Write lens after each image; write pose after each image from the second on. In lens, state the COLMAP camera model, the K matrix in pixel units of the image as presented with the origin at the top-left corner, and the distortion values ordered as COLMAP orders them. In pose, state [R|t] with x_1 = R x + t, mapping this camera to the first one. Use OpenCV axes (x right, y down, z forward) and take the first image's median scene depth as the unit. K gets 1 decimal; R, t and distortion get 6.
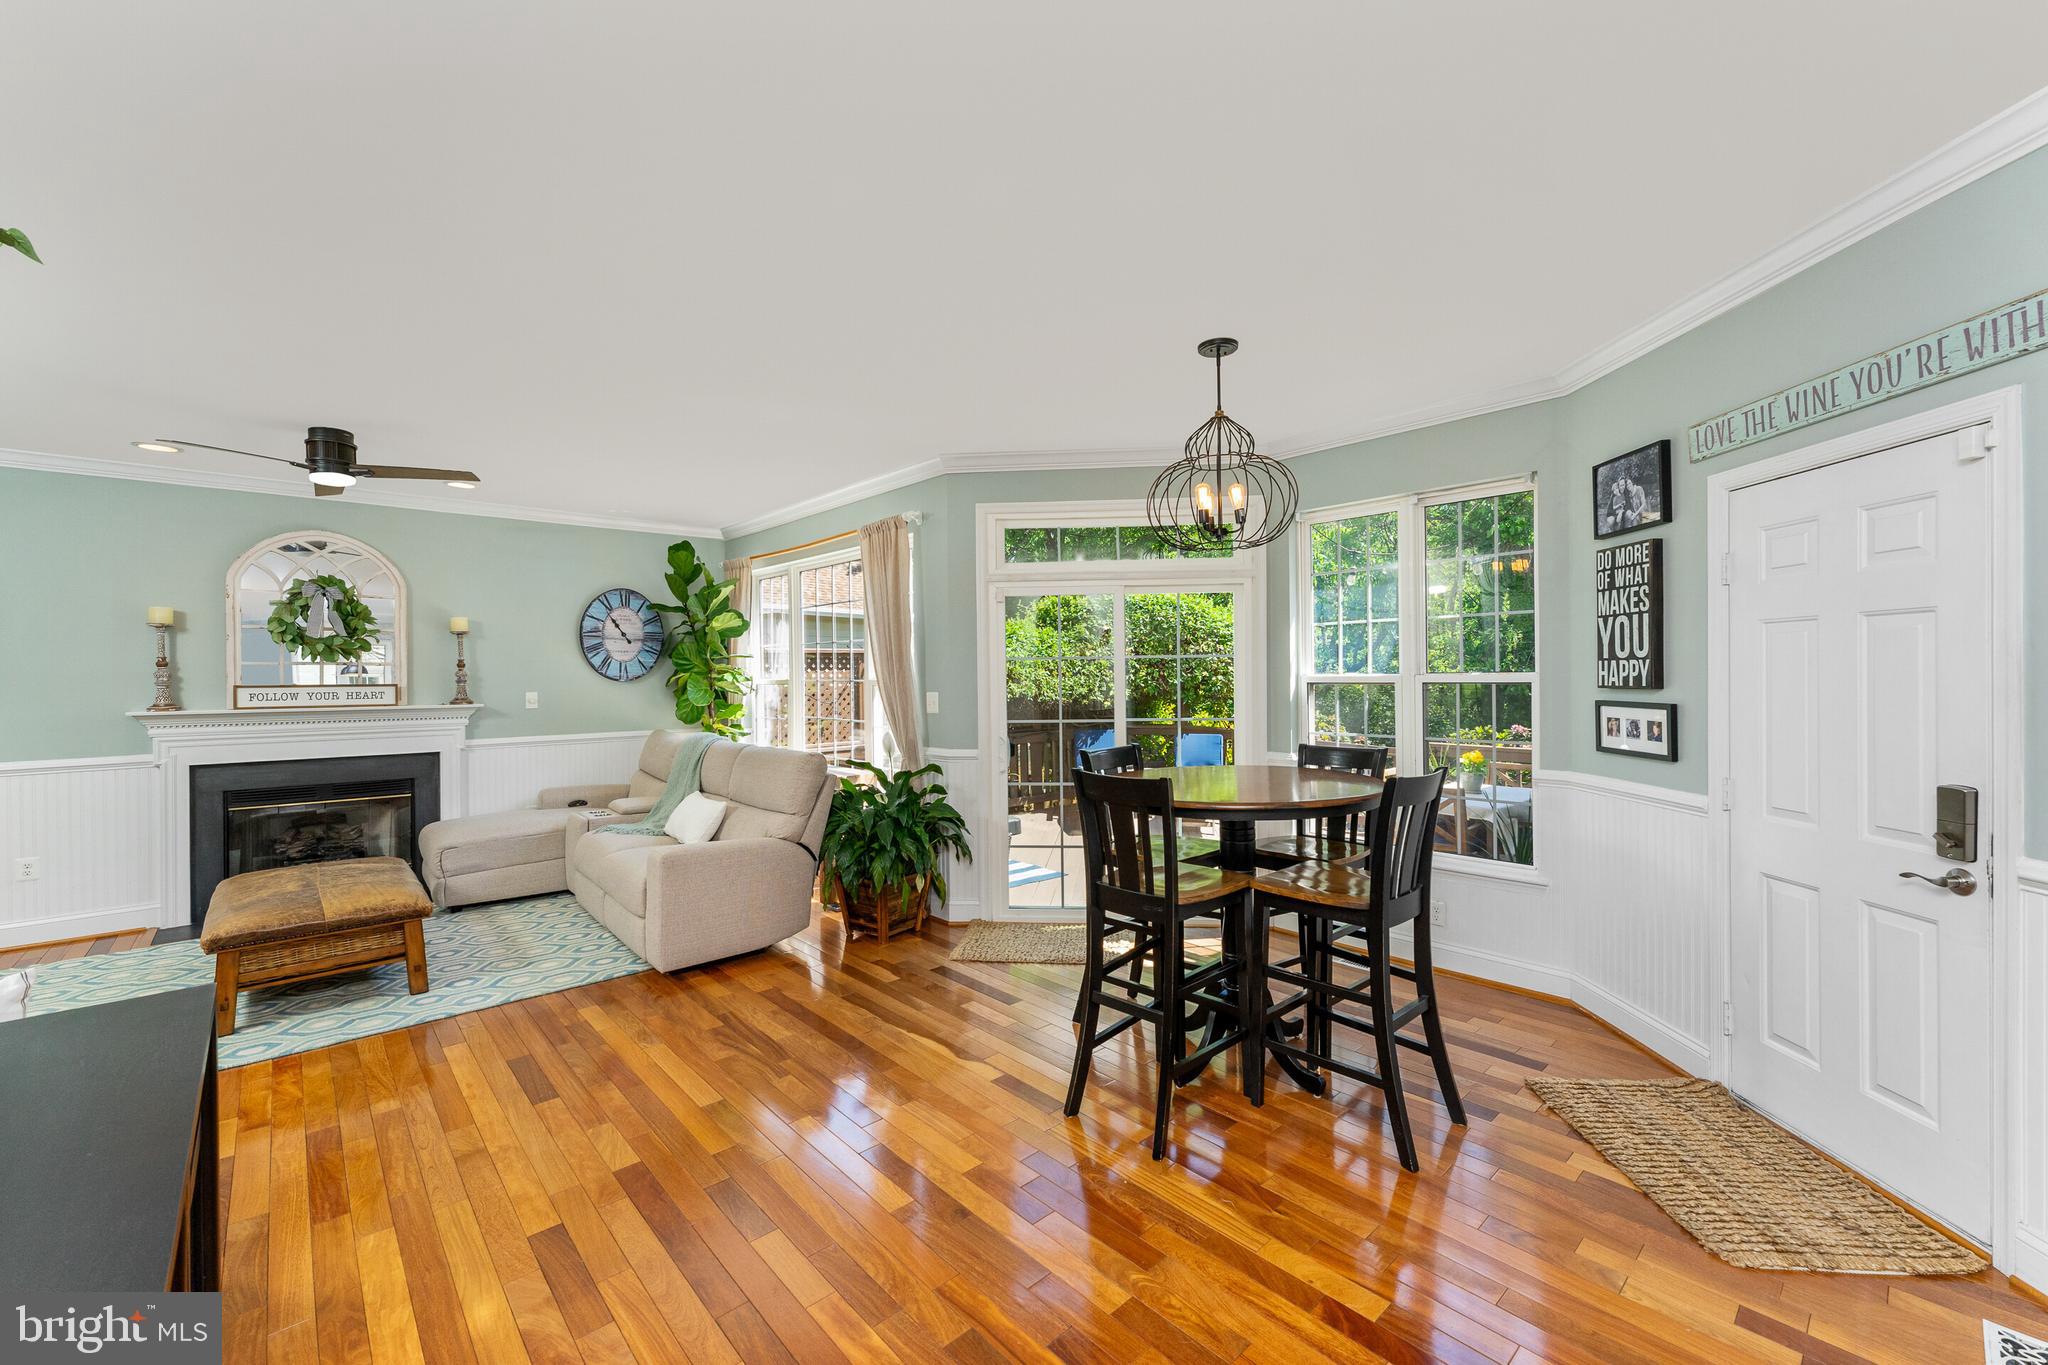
lens RADIAL K [[829.2, 0, 1028.0], [0, 829.2, 676.3], [0, 0, 1]] dist [-0.000016, 0.000583]
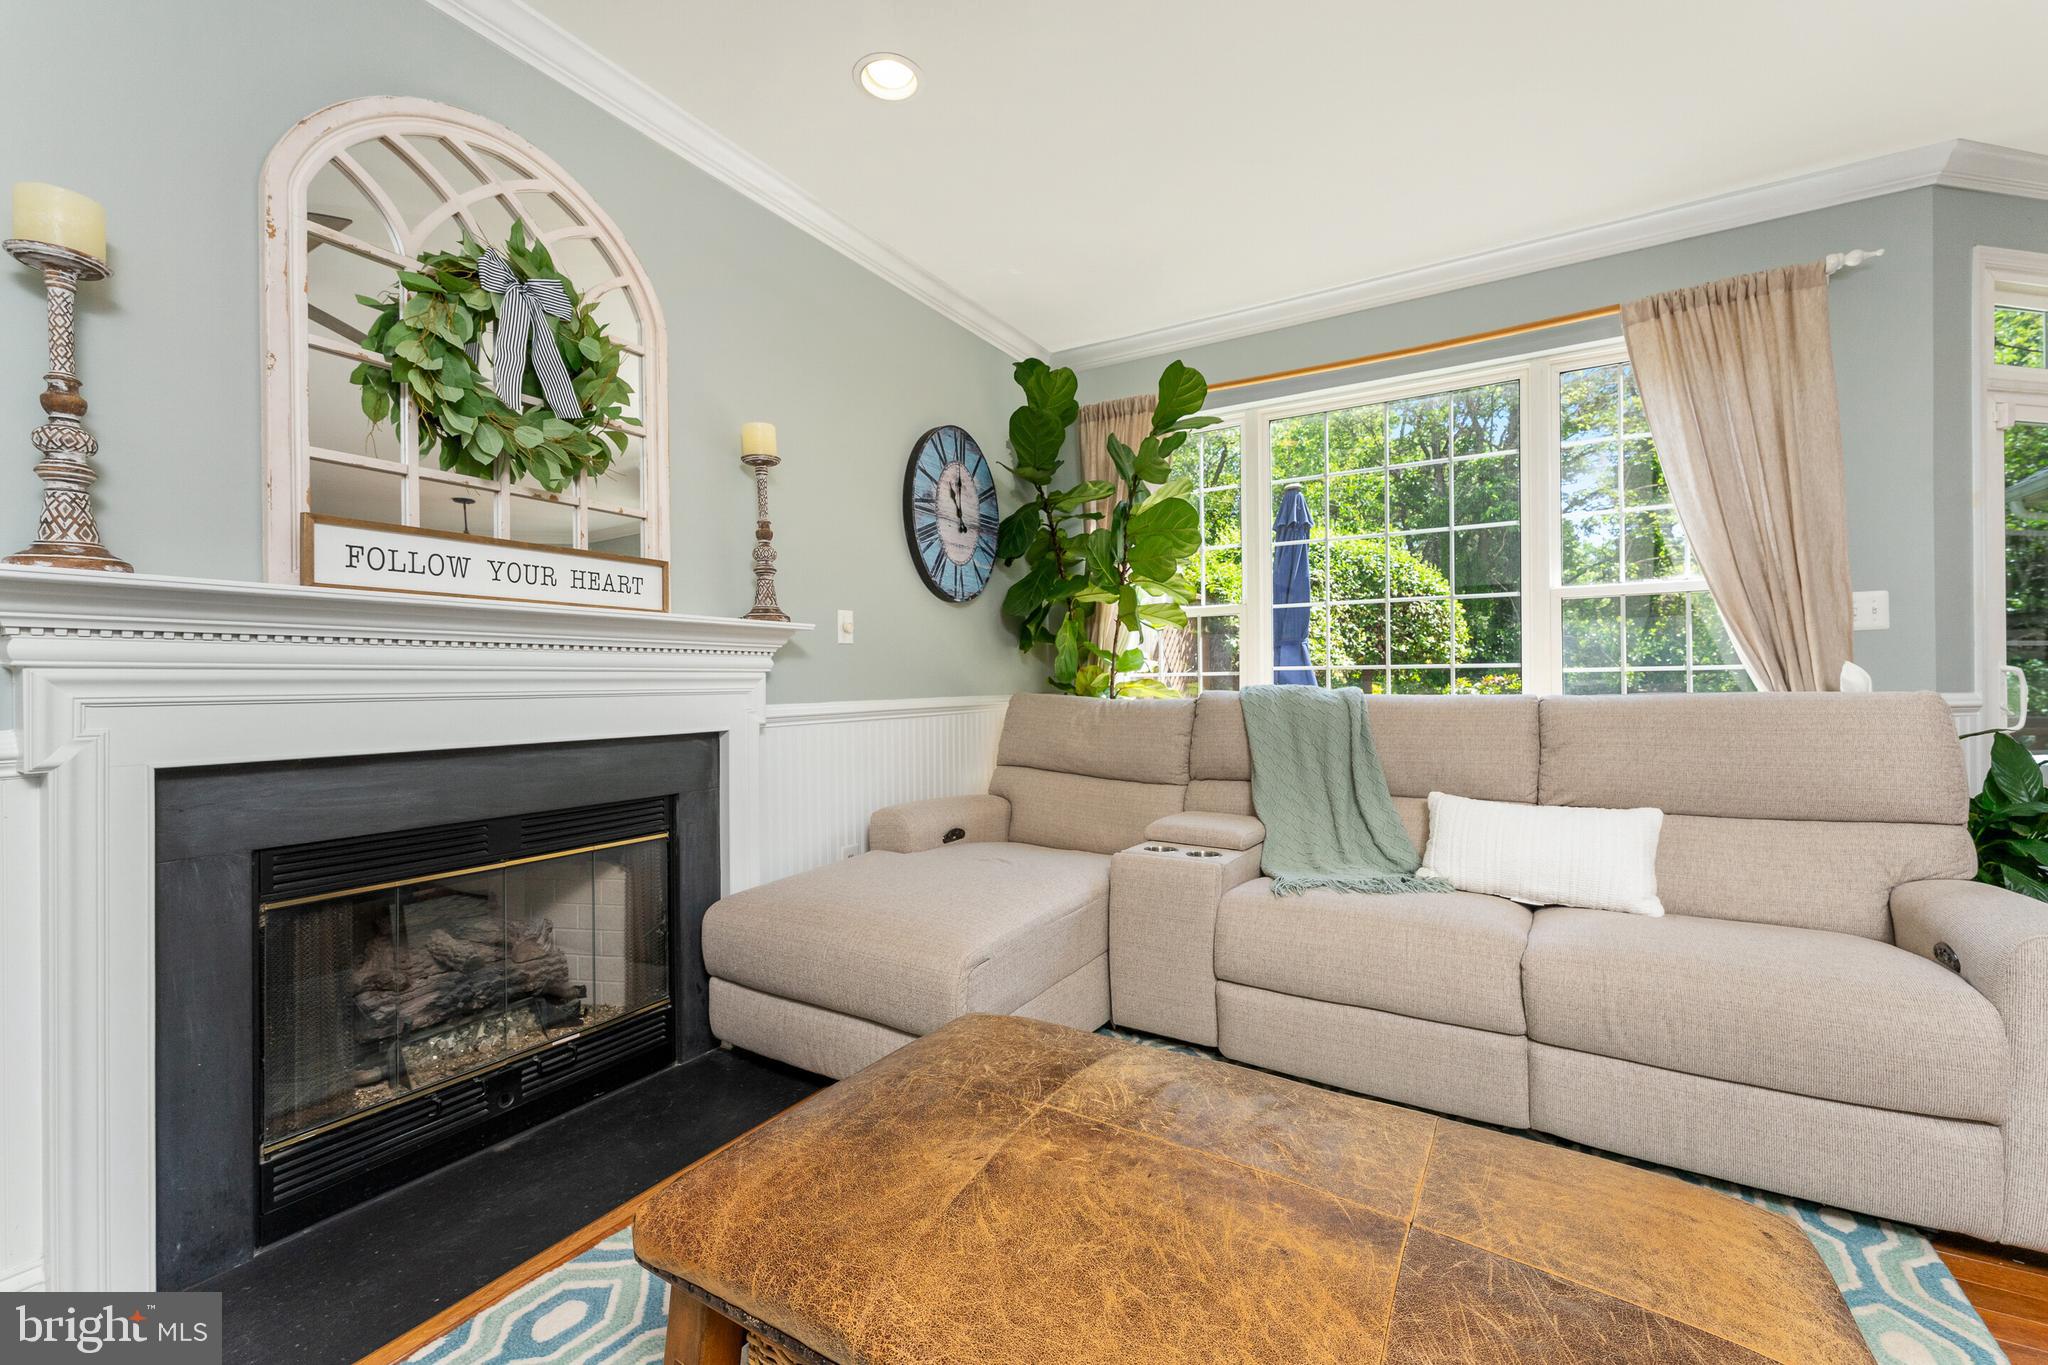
lens RADIAL K [[829.2, 0, 1009.7], [0, 829.2, 679.9], [0, 0, 1]] dist [-0.000016, 0.000583]
pose [[0.960808, 0.001106, 0.277214, -0.717450], [-0.000183, 0.999994, -0.003354, 0.069180], [-0.277216, 0.003172, 0.960802, 0.568143]]
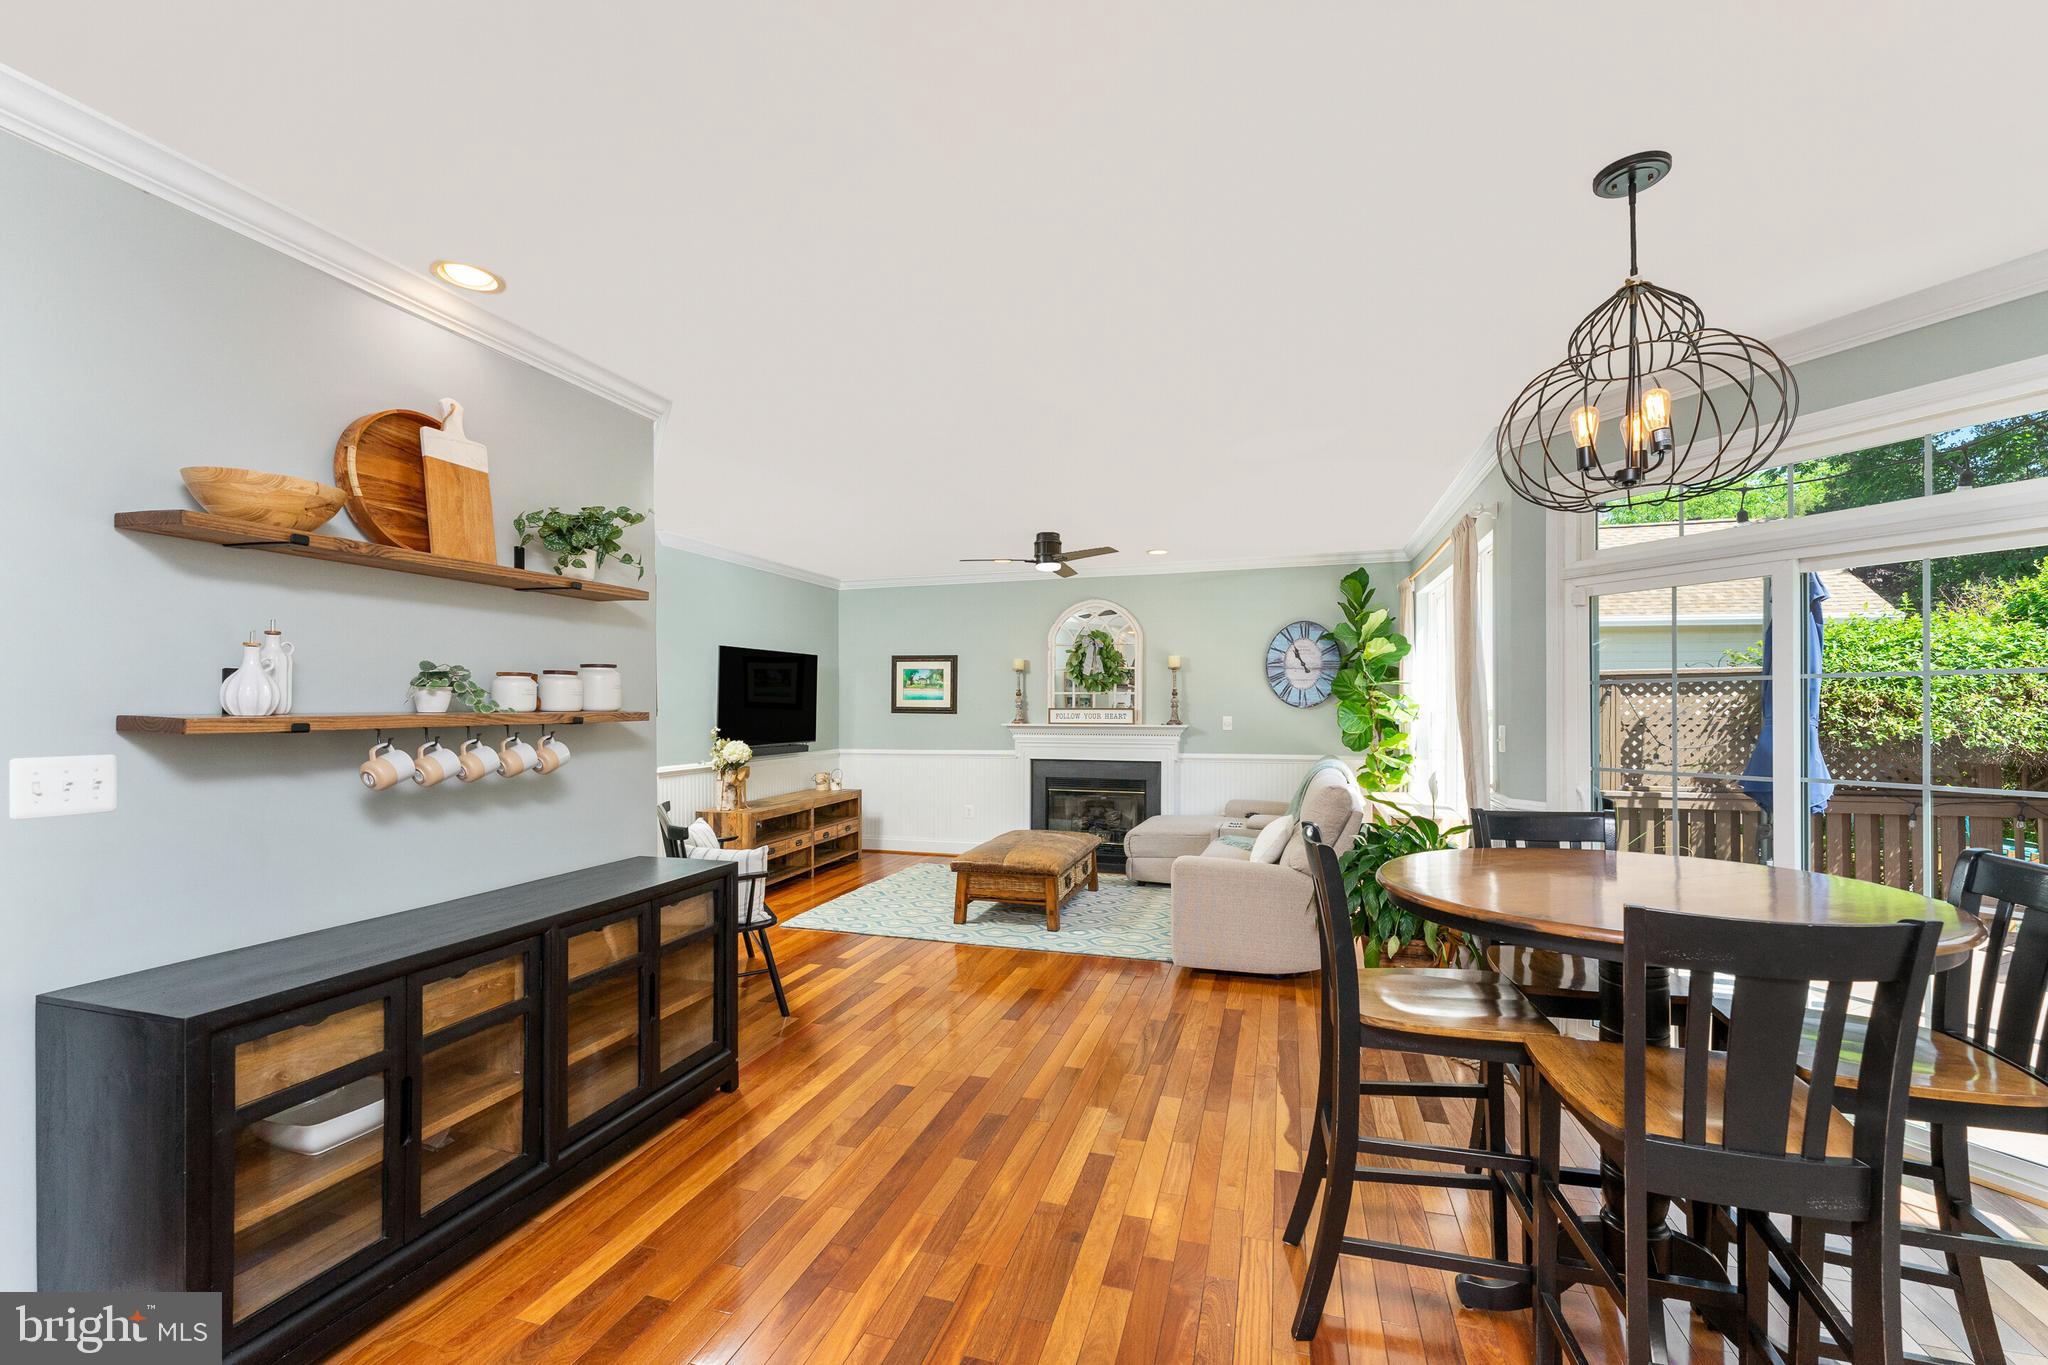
lens RADIAL K [[829.2, 0, 1021.4], [0, 829.2, 695.2], [0, 0, 1]] dist [-0.000016, 0.000583]
pose [[0.509054, -0.003355, -0.860728, 0.297252], [-0.002934, 0.999980, -0.005633, -0.003495], [0.860729, 0.005392, 0.509034, 0.166377]]
